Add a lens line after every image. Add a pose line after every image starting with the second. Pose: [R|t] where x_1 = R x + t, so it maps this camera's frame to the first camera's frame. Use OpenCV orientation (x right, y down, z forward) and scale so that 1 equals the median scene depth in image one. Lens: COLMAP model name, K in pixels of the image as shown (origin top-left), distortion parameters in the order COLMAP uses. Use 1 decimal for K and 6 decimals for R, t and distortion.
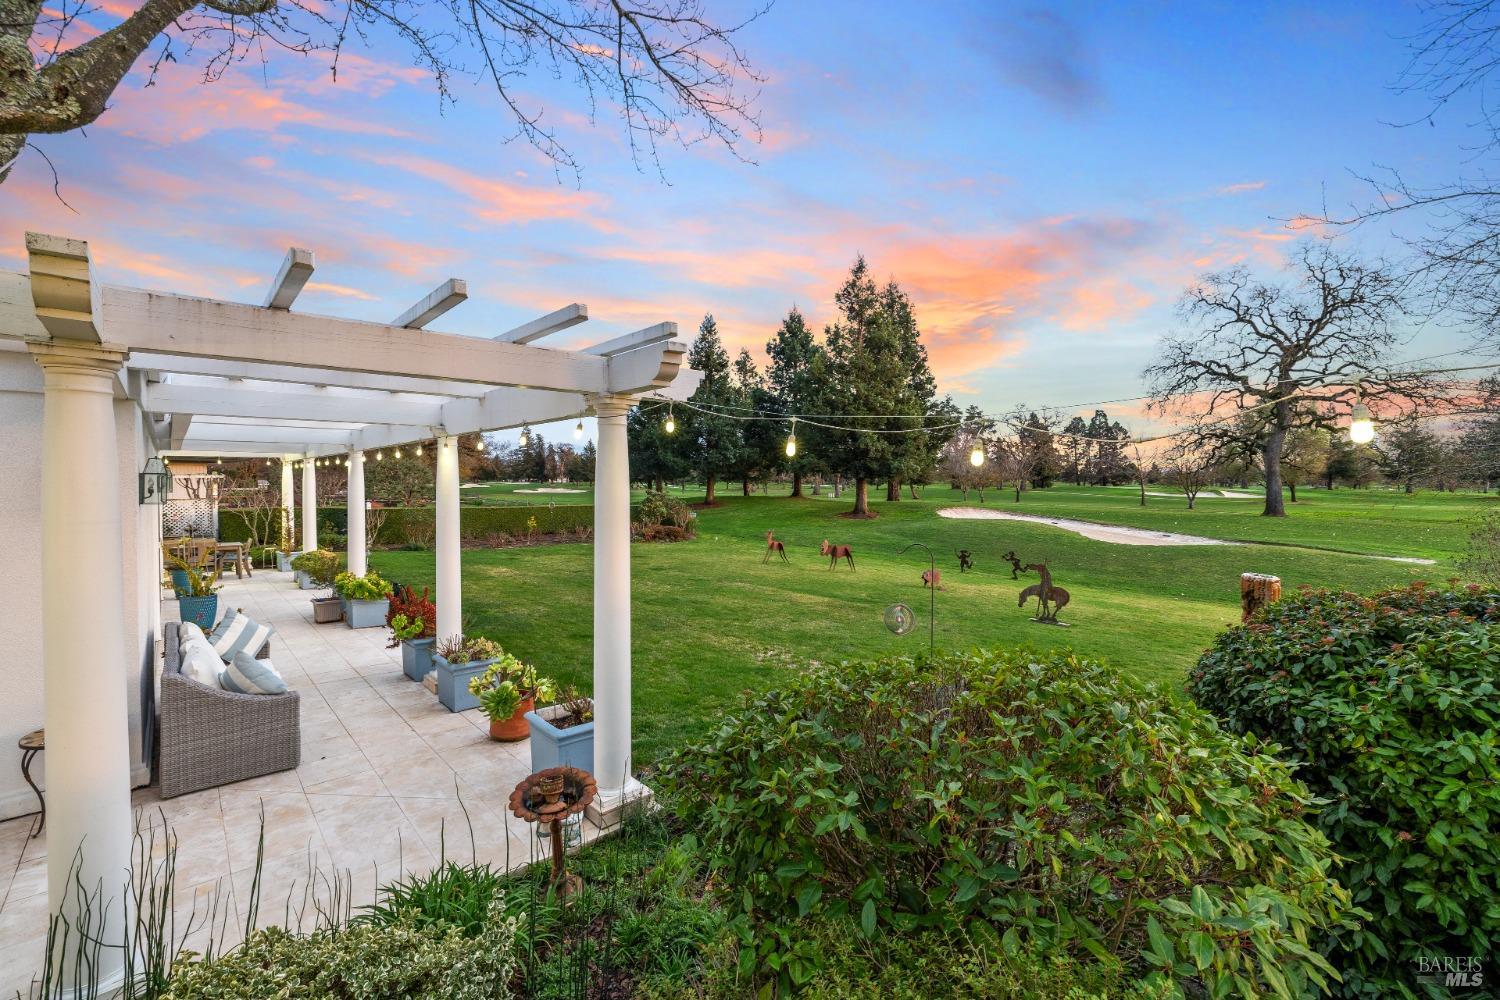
lens RADIAL K [[677.4, 0, 745.9], [0, 677.4, 497.6], [0, 0, 1]] dist [0.001104, 0.000718]
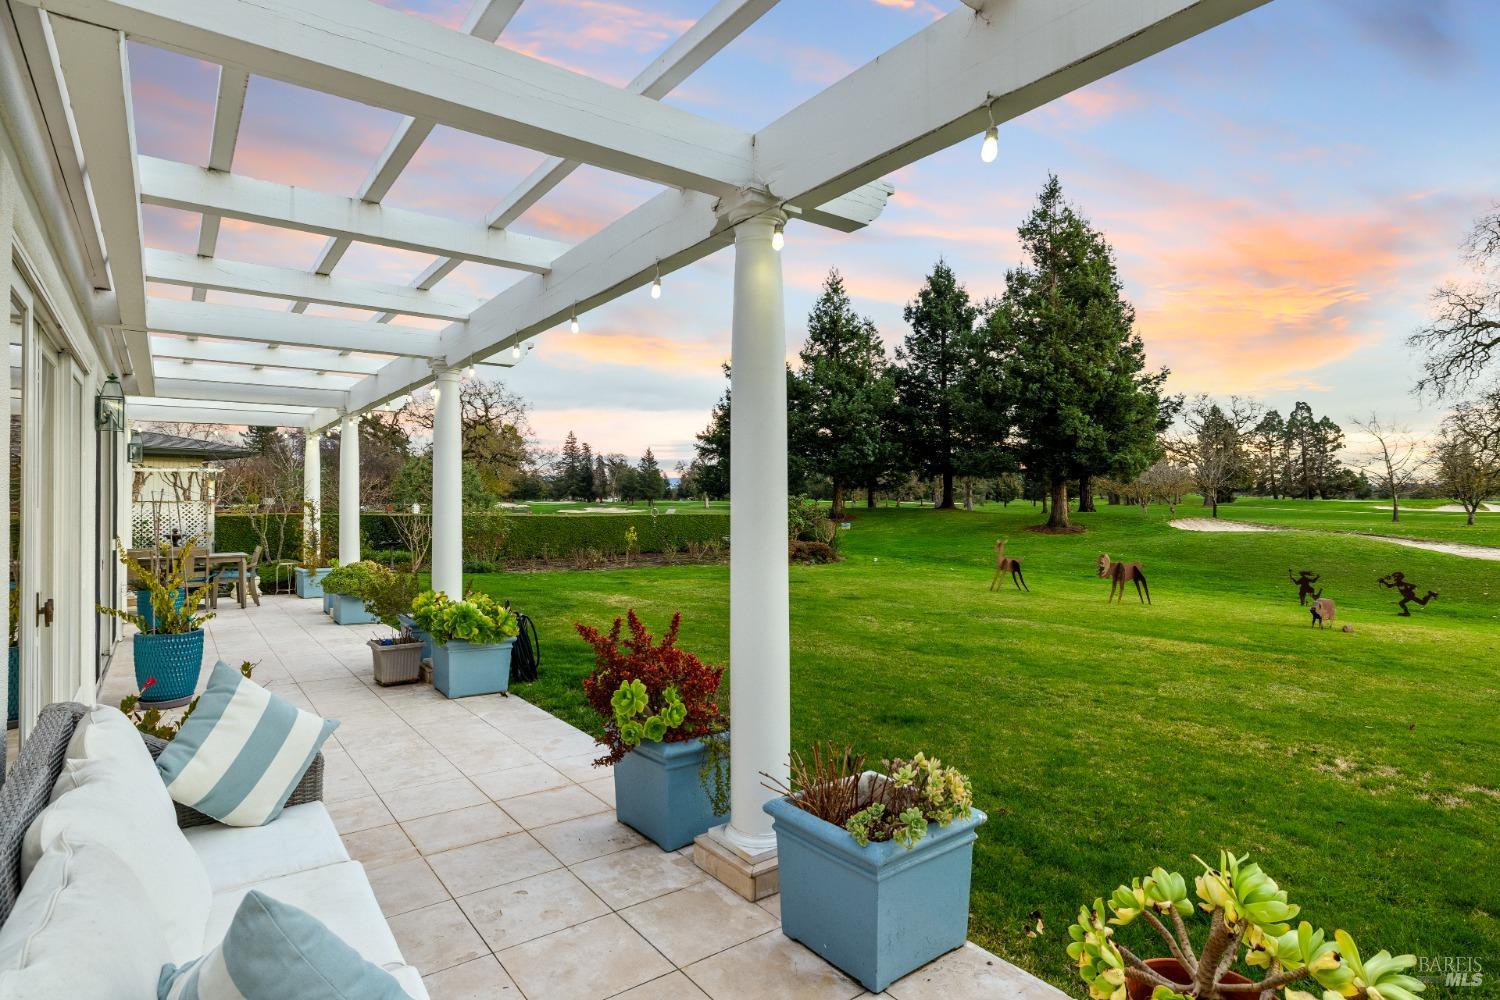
lens RADIAL K [[798.8, 0, 755.1], [0, 798.8, 499.1], [0, 0, 1]] dist [-0.003819, -0.000958]
pose [[0.997569, -0.006815, -0.069359, -0.094670], [0.004648, 0.999498, -0.031351, 0.019095], [0.069538, 0.030952, 0.997099, 0.125501]]
